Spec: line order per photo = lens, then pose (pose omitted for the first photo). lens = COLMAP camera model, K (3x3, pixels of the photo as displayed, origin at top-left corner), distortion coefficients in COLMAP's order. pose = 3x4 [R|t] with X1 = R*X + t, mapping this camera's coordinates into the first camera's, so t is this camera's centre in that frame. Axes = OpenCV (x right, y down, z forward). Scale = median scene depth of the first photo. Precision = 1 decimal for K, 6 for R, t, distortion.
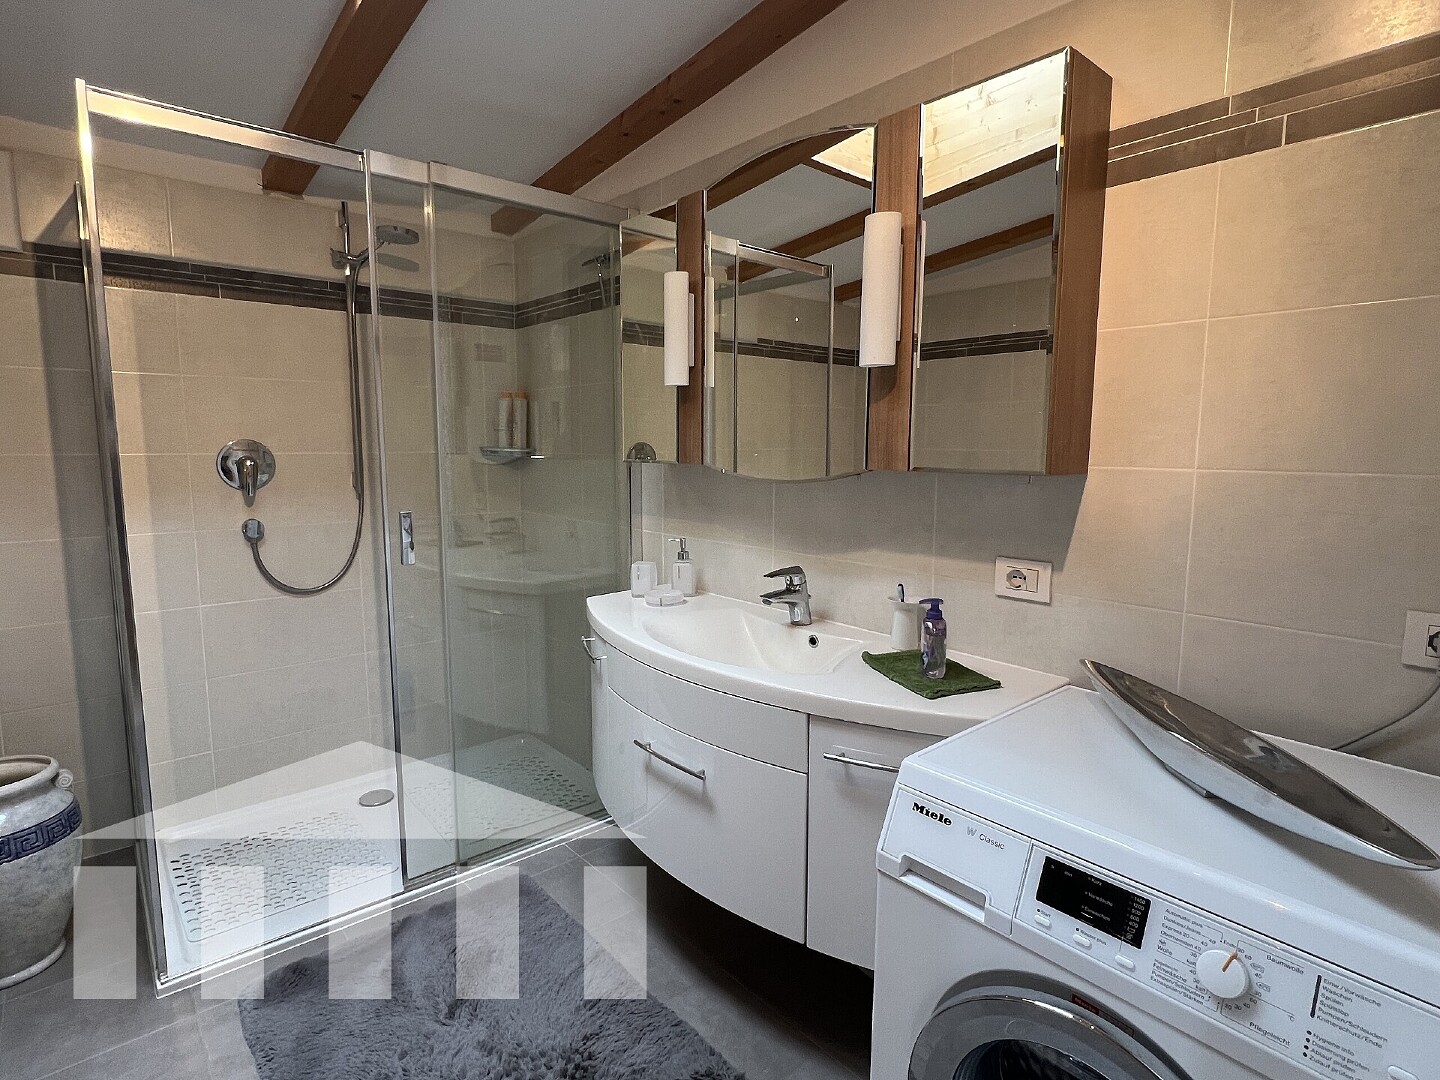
lens RADIAL K [[747.3, 0, 718.6], [0, 747.3, 538.1], [0, 0, 1]] dist [0.003211, 0.000708]
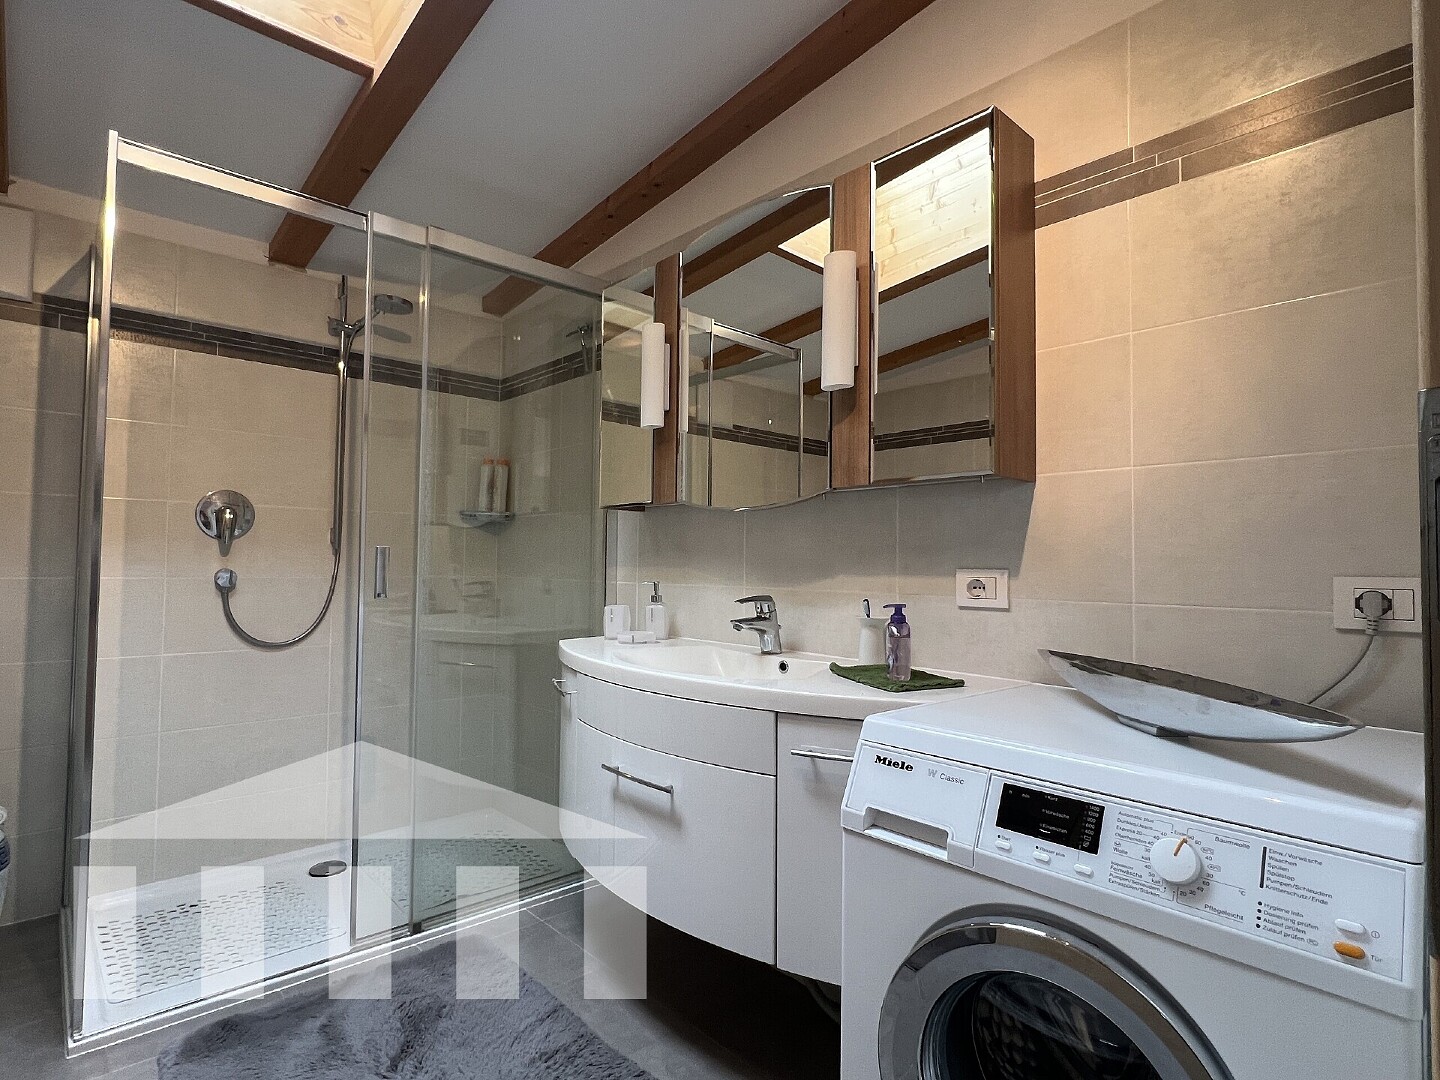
lens RADIAL K [[747.3, 0, 720.2], [0, 747.3, 543.4], [0, 0, 1]] dist [0.003211, 0.000708]
pose [[0.999540, 0.007772, 0.029311, 0.010423], [-0.003136, 0.987906, -0.155025, 0.124584], [-0.030162, 0.154862, 0.987476, -0.017660]]
